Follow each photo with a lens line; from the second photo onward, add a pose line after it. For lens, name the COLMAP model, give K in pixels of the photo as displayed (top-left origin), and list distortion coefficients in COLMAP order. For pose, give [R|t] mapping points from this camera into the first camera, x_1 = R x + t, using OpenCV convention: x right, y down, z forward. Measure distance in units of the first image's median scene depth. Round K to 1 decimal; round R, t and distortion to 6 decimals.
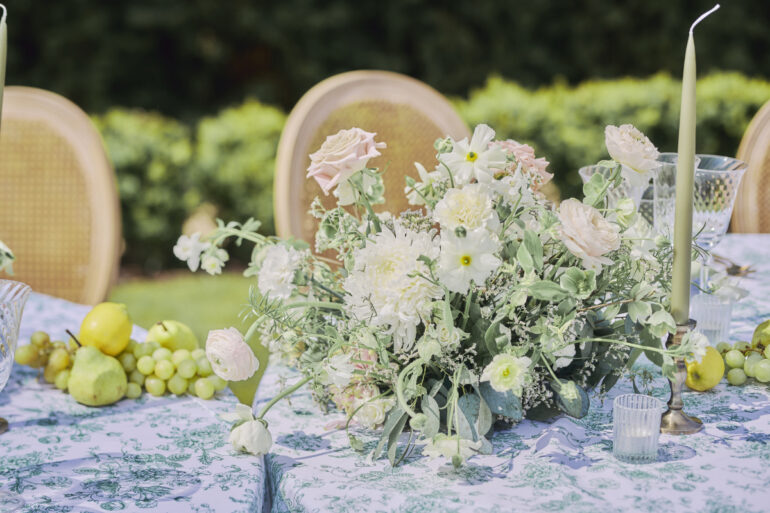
lens RADIAL K [[1926.4, 0, 385.6], [0, 1926.4, 256.5], [0, 0, 1]] dist [-0.028163, 0.000000]
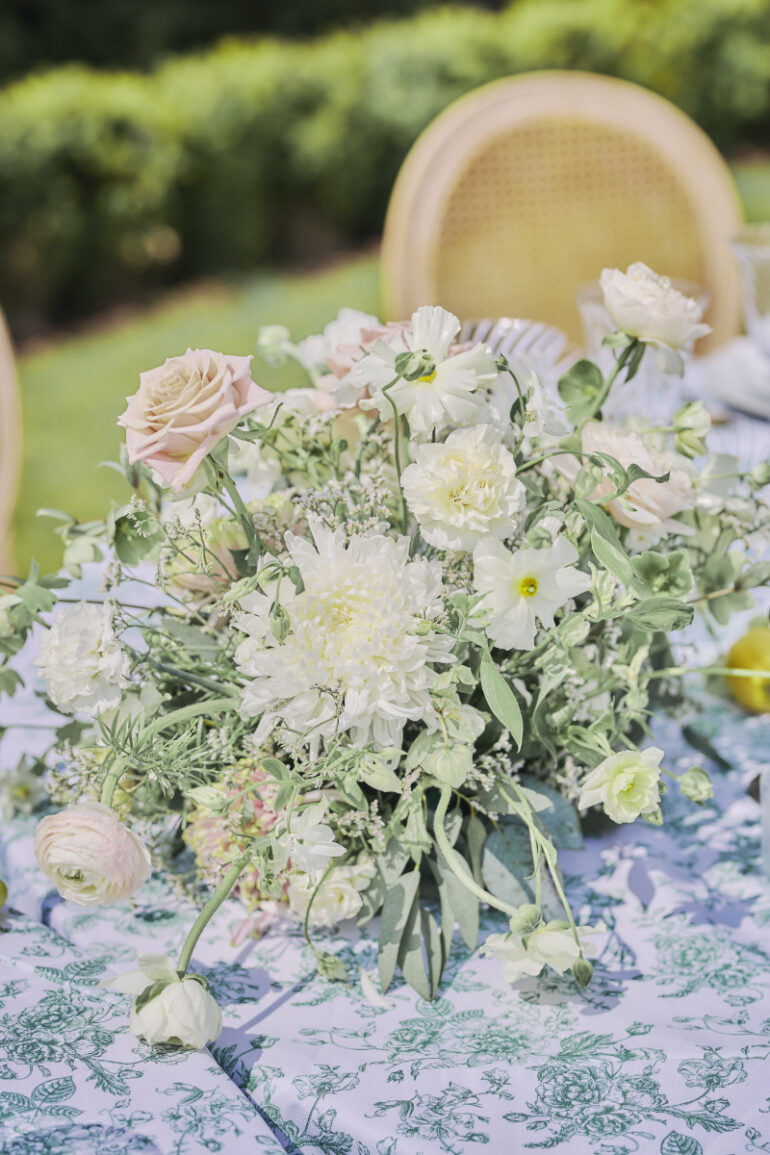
lens RADIAL K [[2889.7, 0, 384.2], [0, 2889.7, 577.8], [0, 0, 1]] dist [-0.028163, 0.000000]
pose [[0.919767, -0.176439, 0.350568, -0.252591], [0.144104, 0.982681, 0.116498, -0.091632], [-0.365051, -0.056632, 0.929263, 0.289362]]
